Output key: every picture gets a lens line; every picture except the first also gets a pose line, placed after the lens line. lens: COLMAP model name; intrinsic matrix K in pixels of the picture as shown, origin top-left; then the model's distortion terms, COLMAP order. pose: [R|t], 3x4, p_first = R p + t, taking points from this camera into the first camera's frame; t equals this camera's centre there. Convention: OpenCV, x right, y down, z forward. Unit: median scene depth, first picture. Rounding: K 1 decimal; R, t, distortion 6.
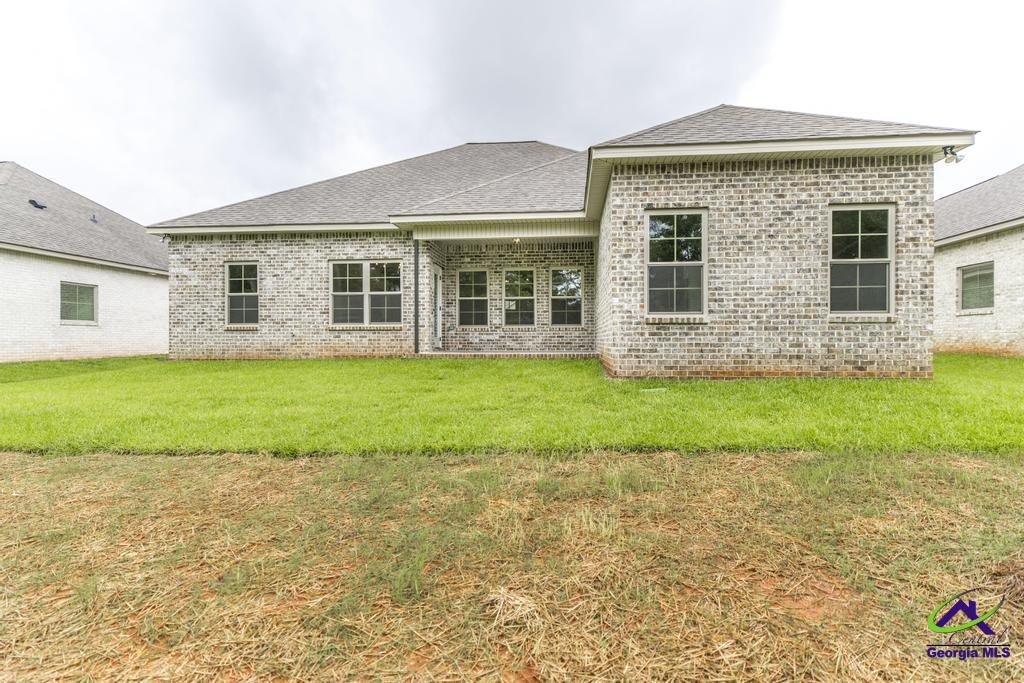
lens RADIAL K [[492.8, 0, 520.1], [0, 492.8, 340.8], [0, 0, 1]] dist [0.004440, 0.001125]
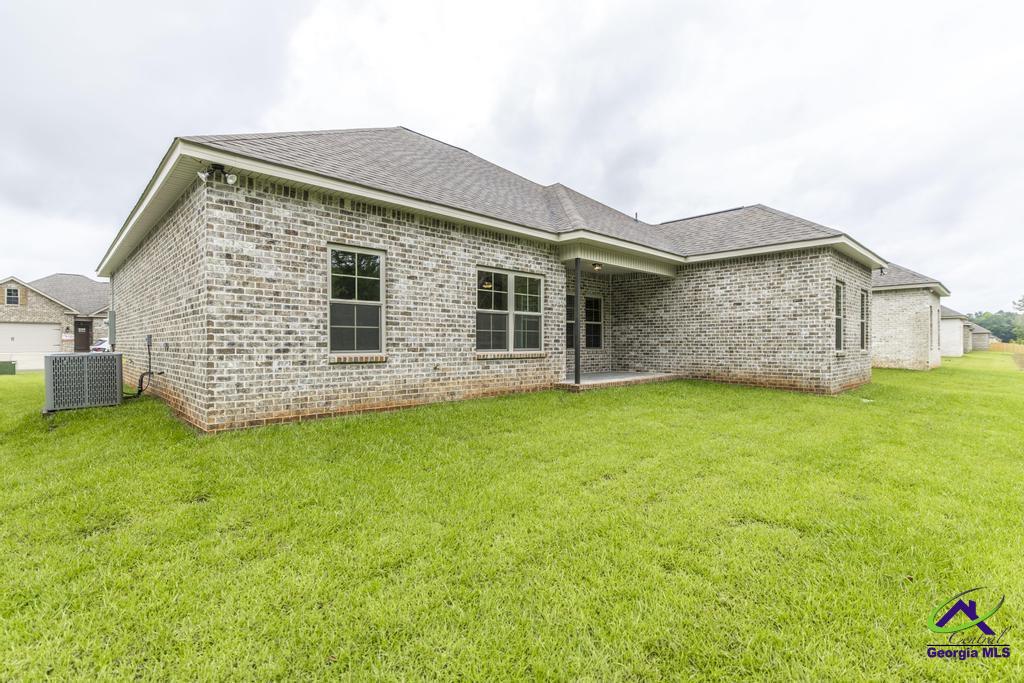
lens RADIAL K [[479.6, 0, 533.2], [0, 479.6, 340.9], [0, 0, 1]] dist [0.003991, 0.000147]
pose [[0.636843, 0.006048, 0.770970, -0.898191], [-0.007686, 0.999969, -0.001495, -0.049321], [-0.770955, -0.004974, 0.636870, 0.477199]]
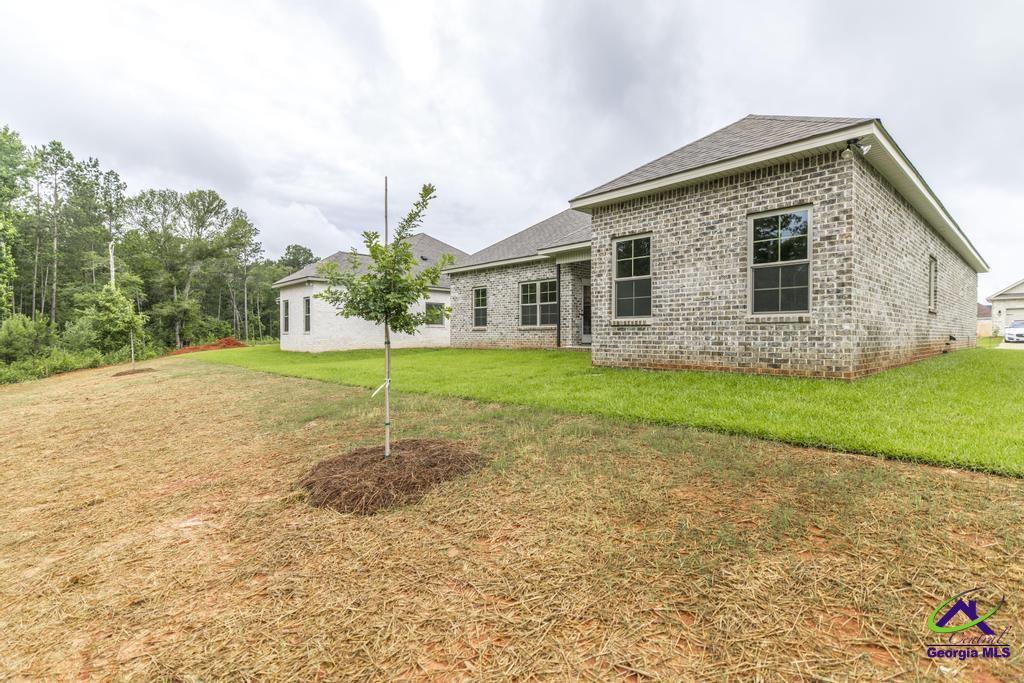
lens RADIAL K [[492.8, 0, 517.6], [0, 492.8, 341.9], [0, 0, 1]] dist [0.004440, 0.001125]
pose [[0.742587, 0.010763, -0.669663, 0.596510], [-0.004192, 0.999926, 0.011422, -0.003310], [0.669736, -0.005674, 0.742577, -0.090930]]
